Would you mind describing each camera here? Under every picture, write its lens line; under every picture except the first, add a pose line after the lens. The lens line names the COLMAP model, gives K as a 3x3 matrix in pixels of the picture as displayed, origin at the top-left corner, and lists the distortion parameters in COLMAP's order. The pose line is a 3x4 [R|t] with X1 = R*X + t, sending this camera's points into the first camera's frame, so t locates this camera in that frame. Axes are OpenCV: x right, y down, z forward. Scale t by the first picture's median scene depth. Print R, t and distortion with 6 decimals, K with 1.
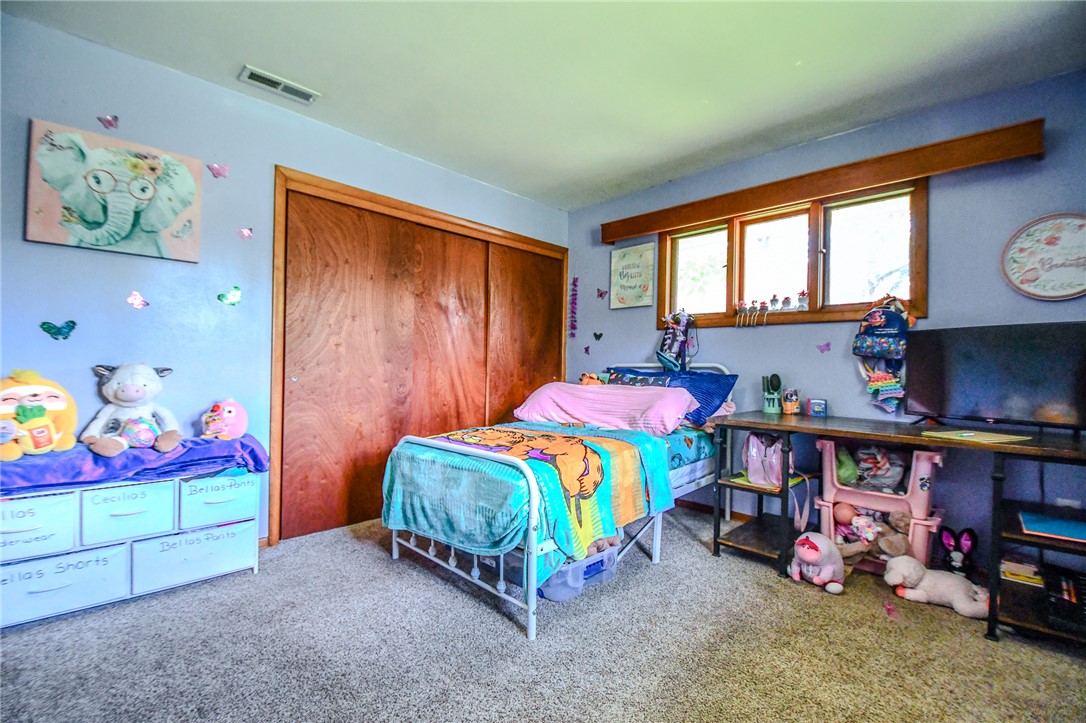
lens RADIAL K [[475.9, 0, 525.2], [0, 475.9, 365.7], [0, 0, 1]] dist [0.002604, -0.015661]
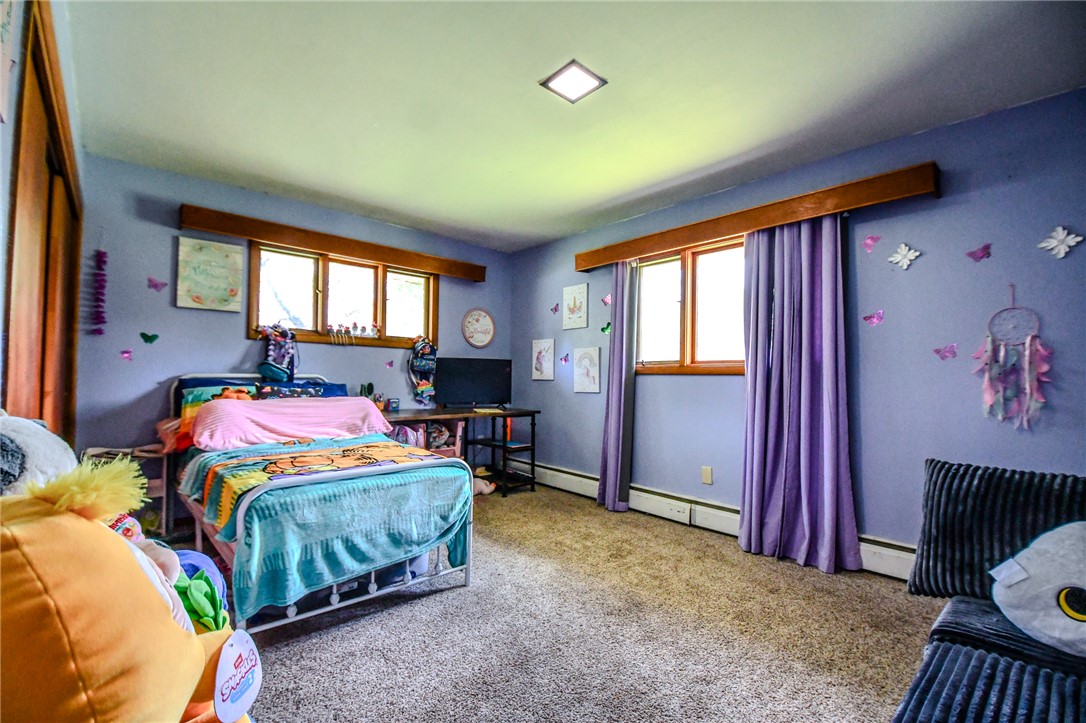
lens RADIAL K [[475.9, 0, 525.2], [0, 475.9, 365.7], [0, 0, 1]] dist [0.002604, -0.015661]
pose [[0.050058, 0.007272, 0.998720, -0.813816], [-0.017930, 0.999819, -0.006382, -0.030575], [-0.998585, -0.017588, 0.050179, 0.474314]]
